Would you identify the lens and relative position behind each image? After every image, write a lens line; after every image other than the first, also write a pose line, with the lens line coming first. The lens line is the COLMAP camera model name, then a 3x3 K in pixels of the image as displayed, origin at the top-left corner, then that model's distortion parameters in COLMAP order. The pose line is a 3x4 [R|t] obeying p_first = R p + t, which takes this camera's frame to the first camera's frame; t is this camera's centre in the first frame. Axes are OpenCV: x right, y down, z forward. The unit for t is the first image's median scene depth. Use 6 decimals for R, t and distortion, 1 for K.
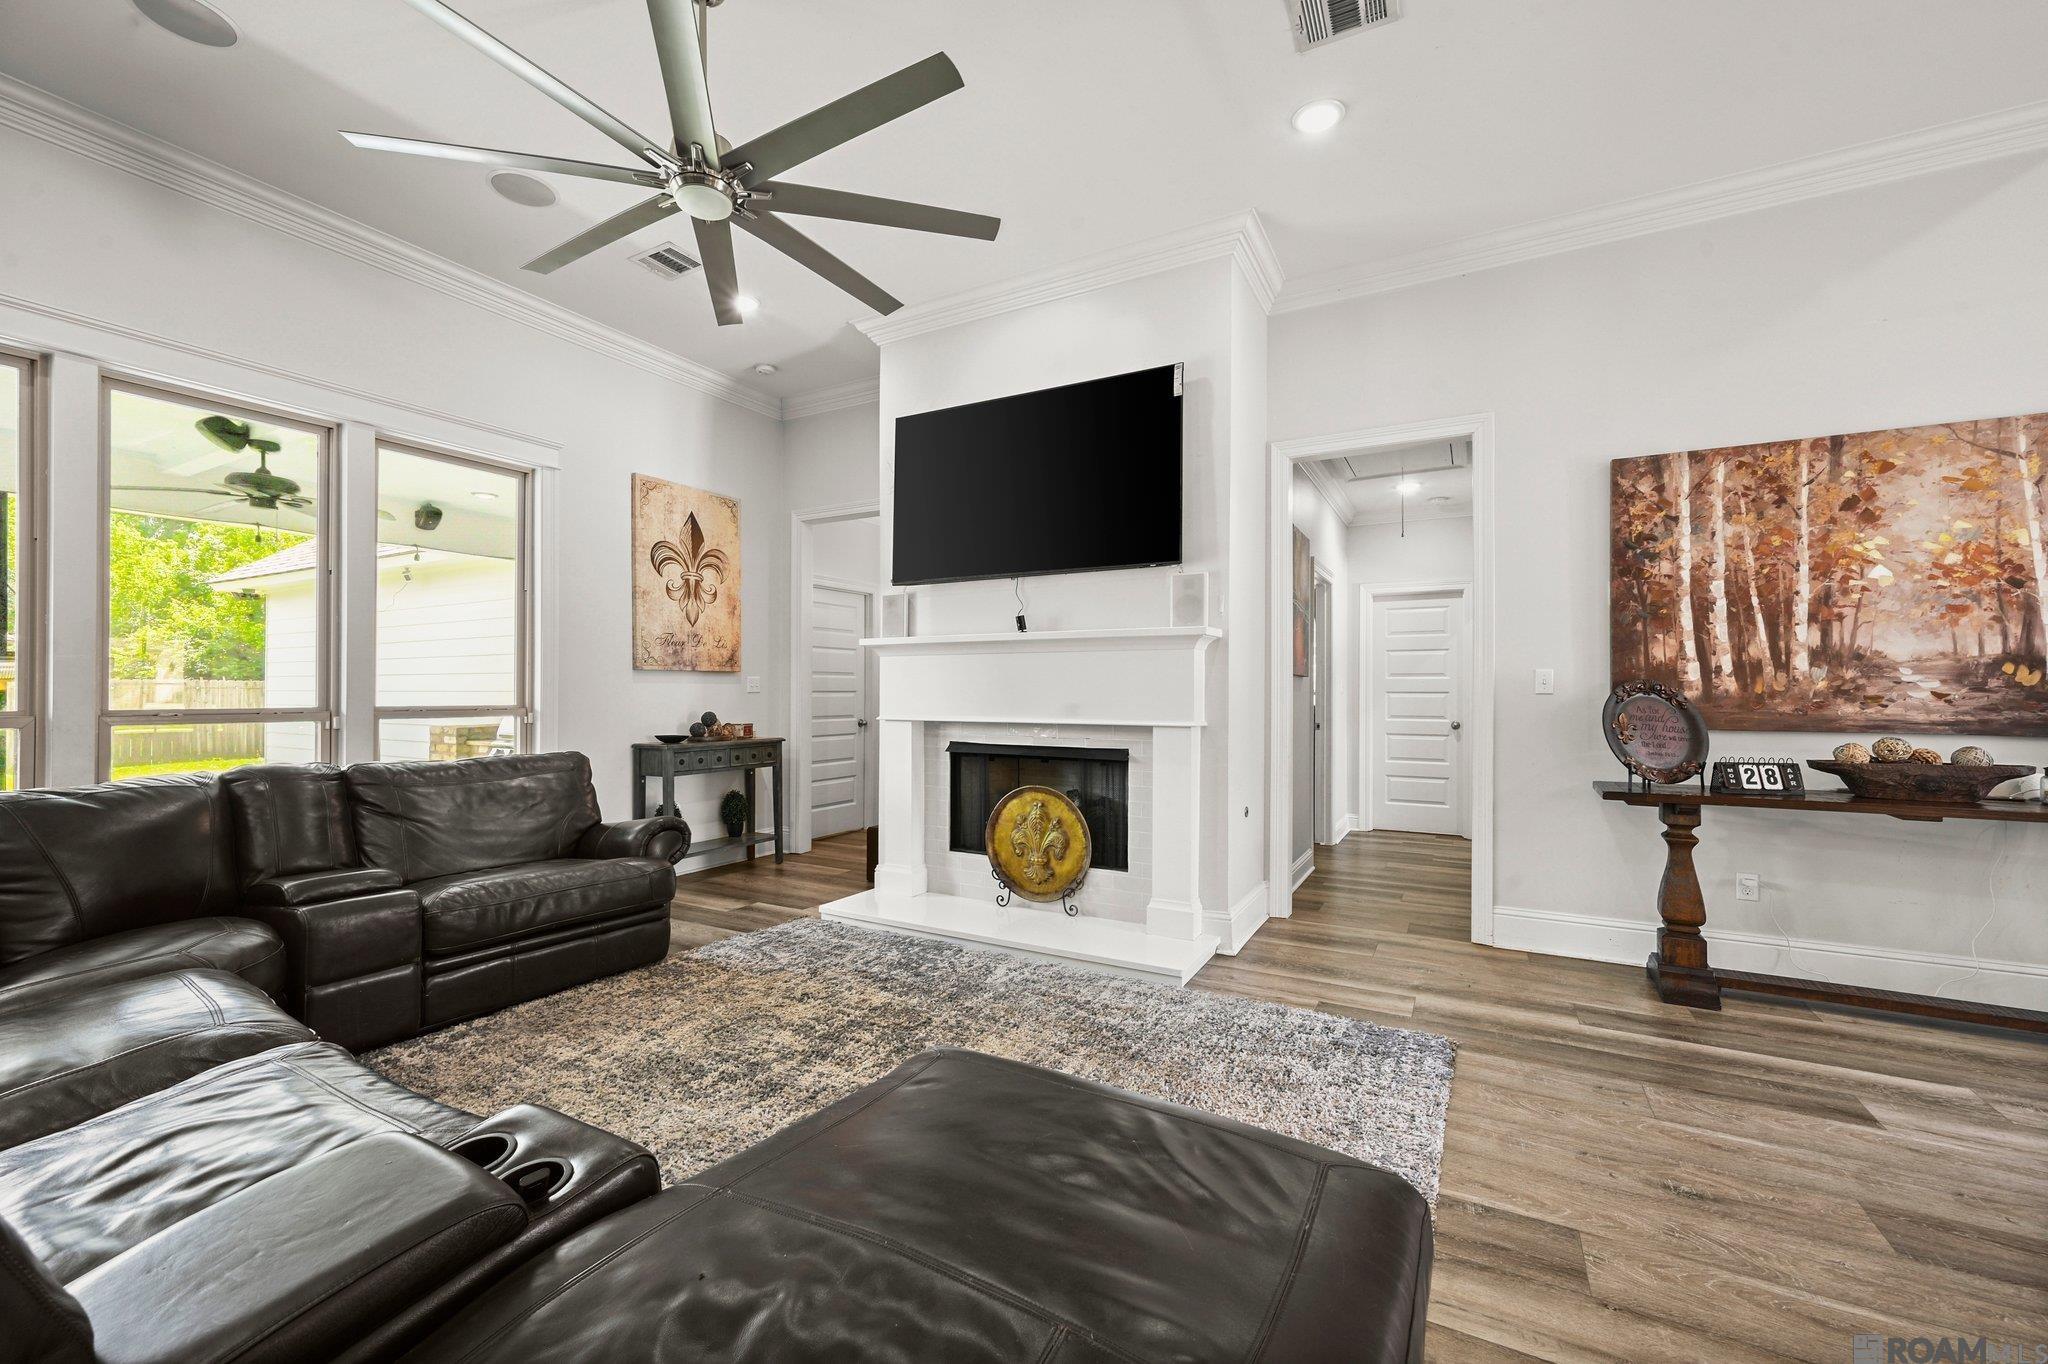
lens RADIAL K [[813.2, 0, 1025.4], [0, 813.2, 696.4], [0, 0, 1]] dist [-0.000548, 0.000403]
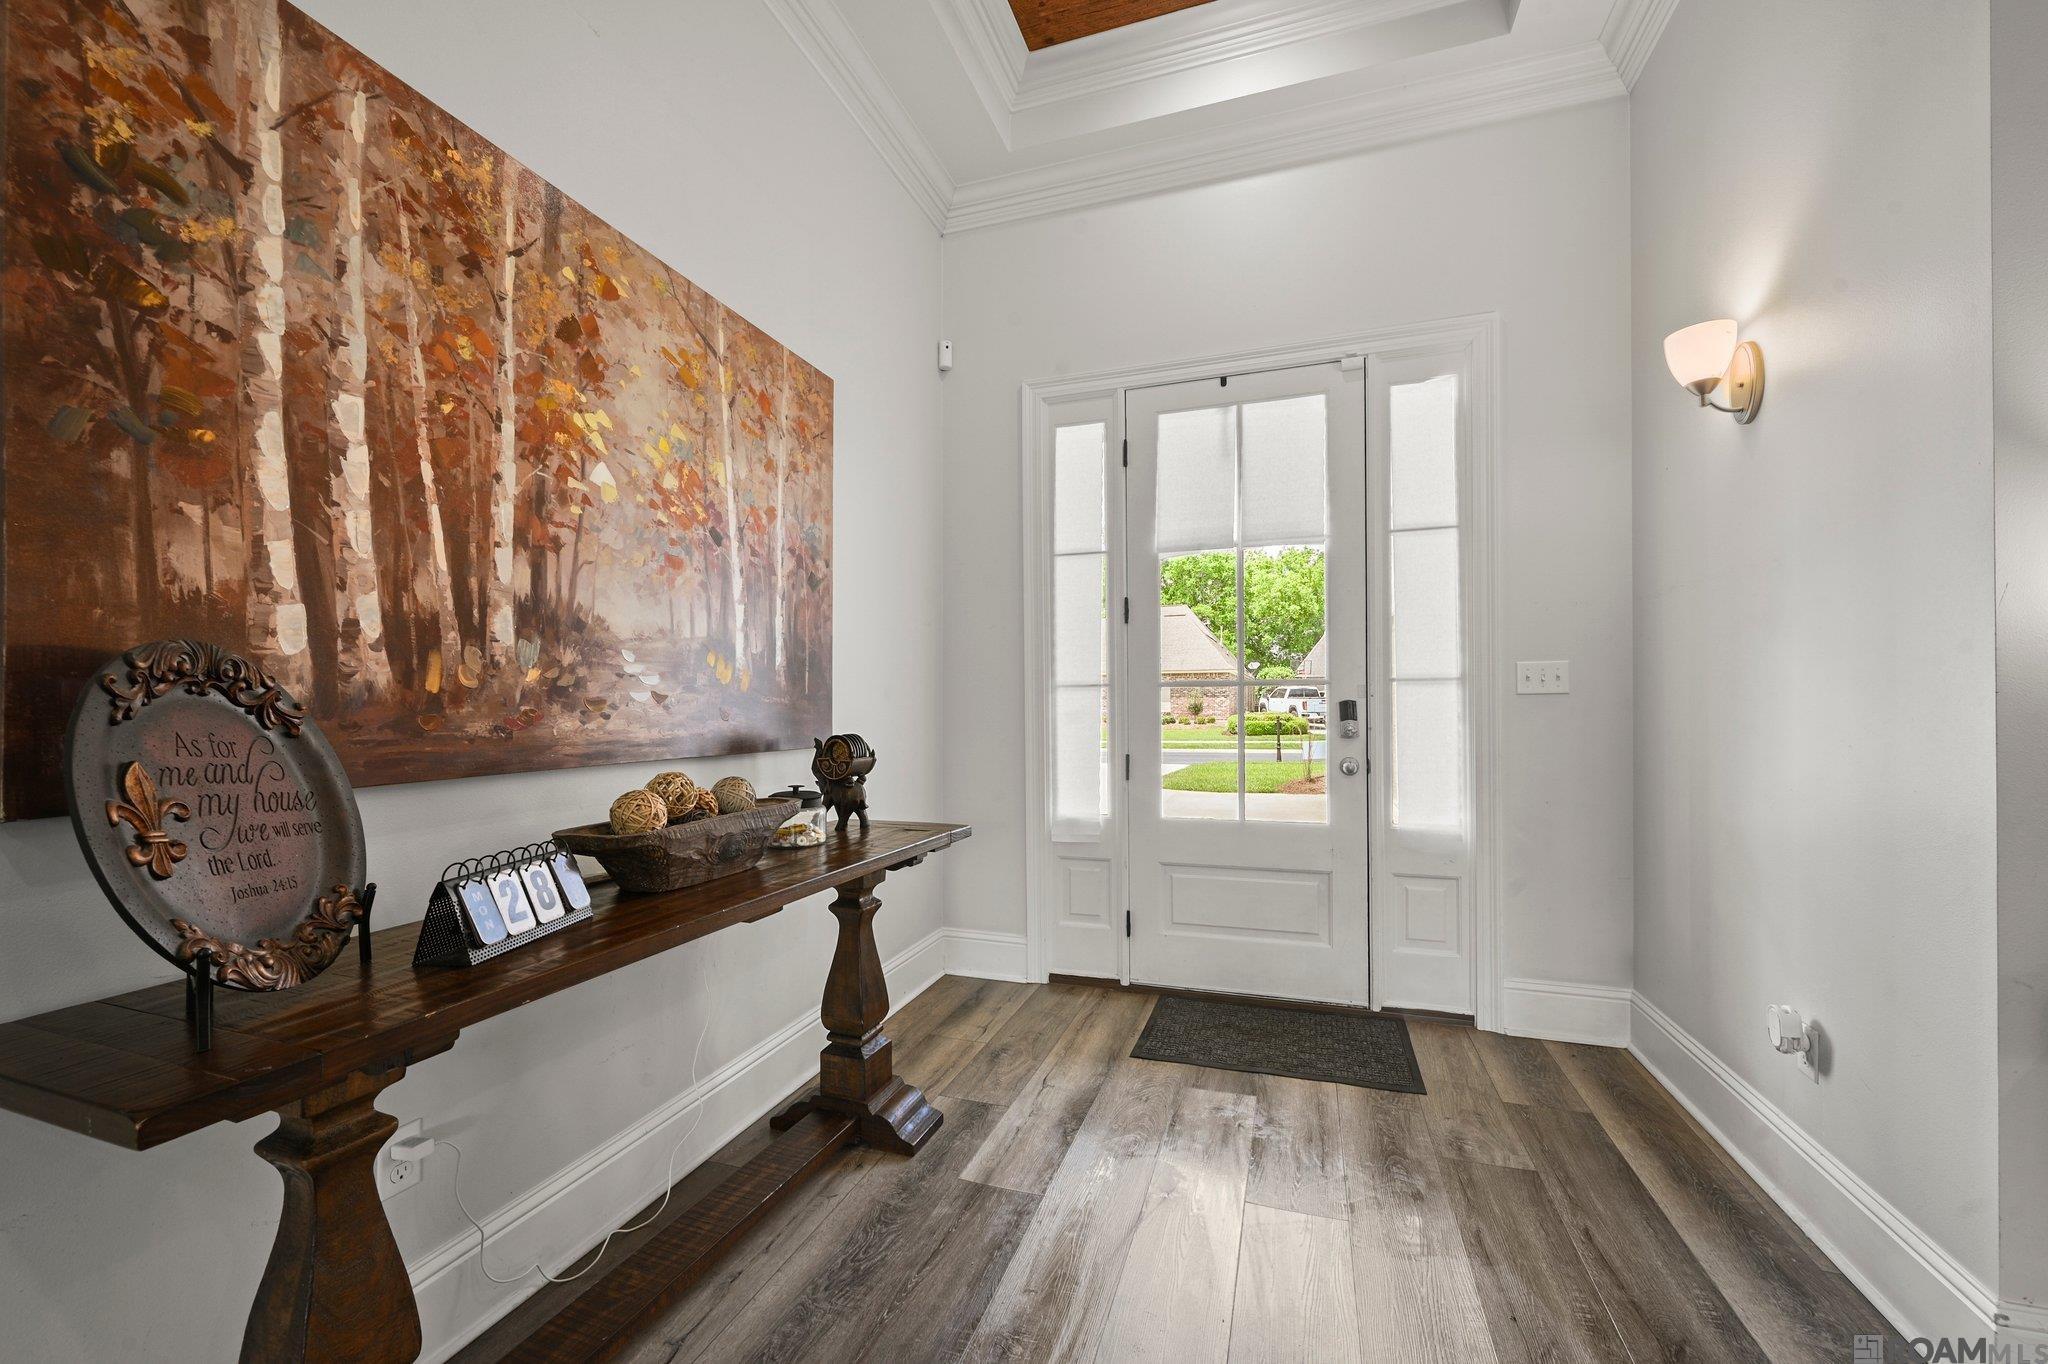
lens RADIAL K [[813.2, 0, 1025.4], [0, 813.2, 696.4], [0, 0, 1]] dist [-0.000548, 0.000403]
pose [[-0.182647, 0.007248, 0.983152, 0.434774], [0.009179, 0.999942, -0.005667, 0.003415], [-0.983136, 0.007990, -0.182703, 0.783981]]
